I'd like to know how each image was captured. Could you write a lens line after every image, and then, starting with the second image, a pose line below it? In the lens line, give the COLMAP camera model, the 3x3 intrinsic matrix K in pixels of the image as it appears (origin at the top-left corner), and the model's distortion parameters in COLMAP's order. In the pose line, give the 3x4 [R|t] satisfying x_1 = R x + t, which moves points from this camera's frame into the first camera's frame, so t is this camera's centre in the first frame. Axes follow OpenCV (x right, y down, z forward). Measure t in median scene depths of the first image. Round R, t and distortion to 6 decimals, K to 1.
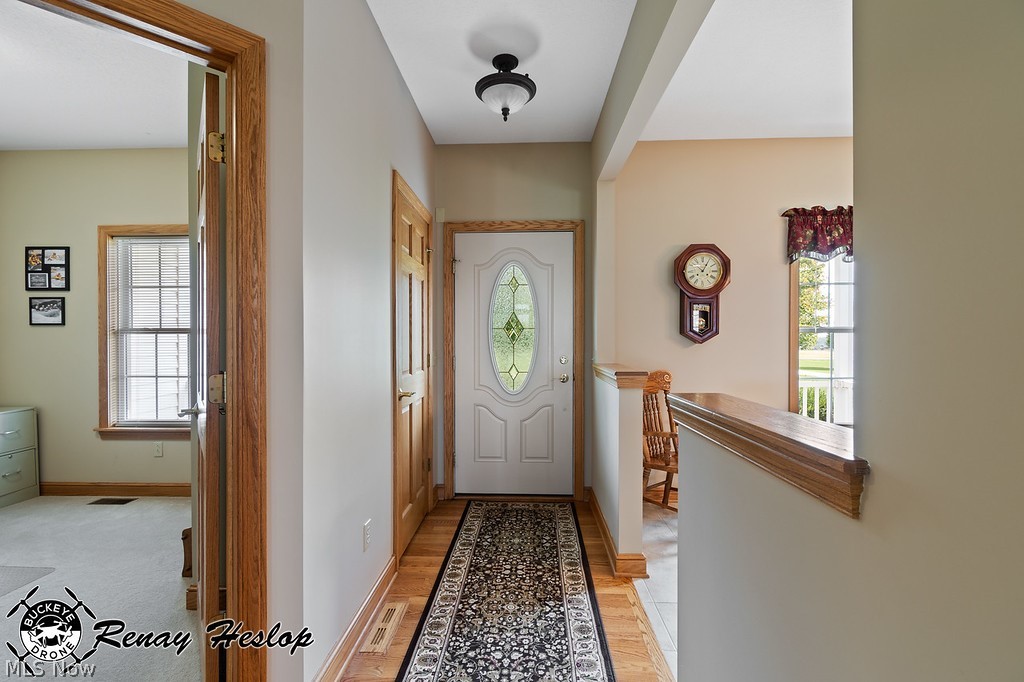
lens RADIAL K [[465.0, 0, 512.2], [0, 465.0, 342.0], [0, 0, 1]] dist [-0.000417, -0.000193]
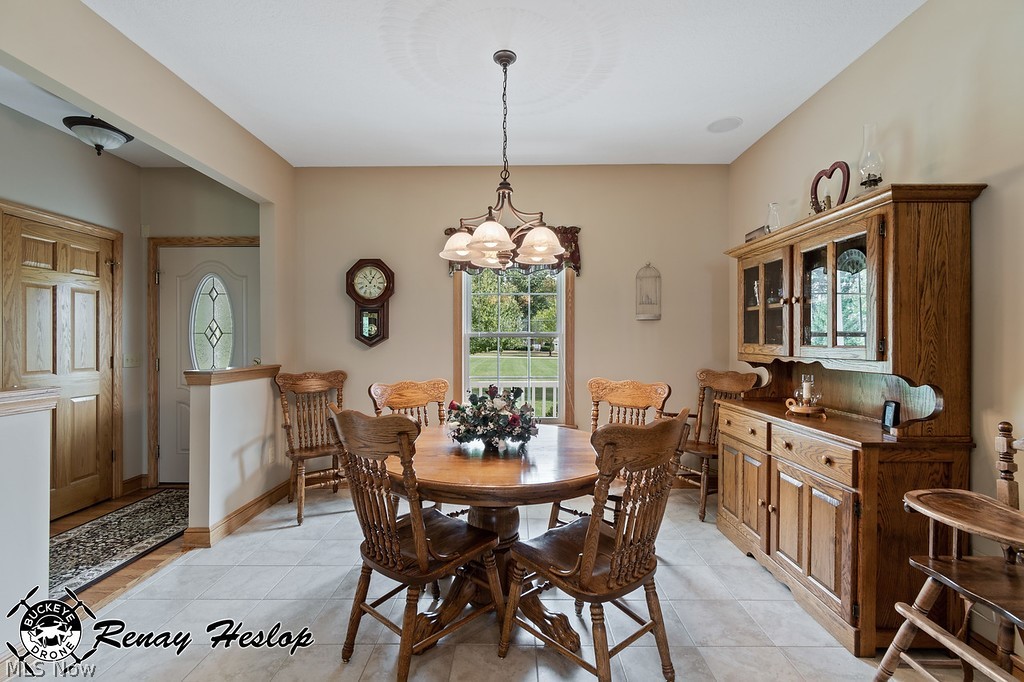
lens RADIAL K [[465.0, 0, 512.0], [0, 465.0, 342.1], [0, 0, 1]] dist [-0.000417, -0.000193]
pose [[0.999528, 0.000742, 0.030697, 0.719492], [-0.000639, 0.999994, -0.003364, -0.005148], [-0.030699, 0.003343, 0.999523, -0.138743]]
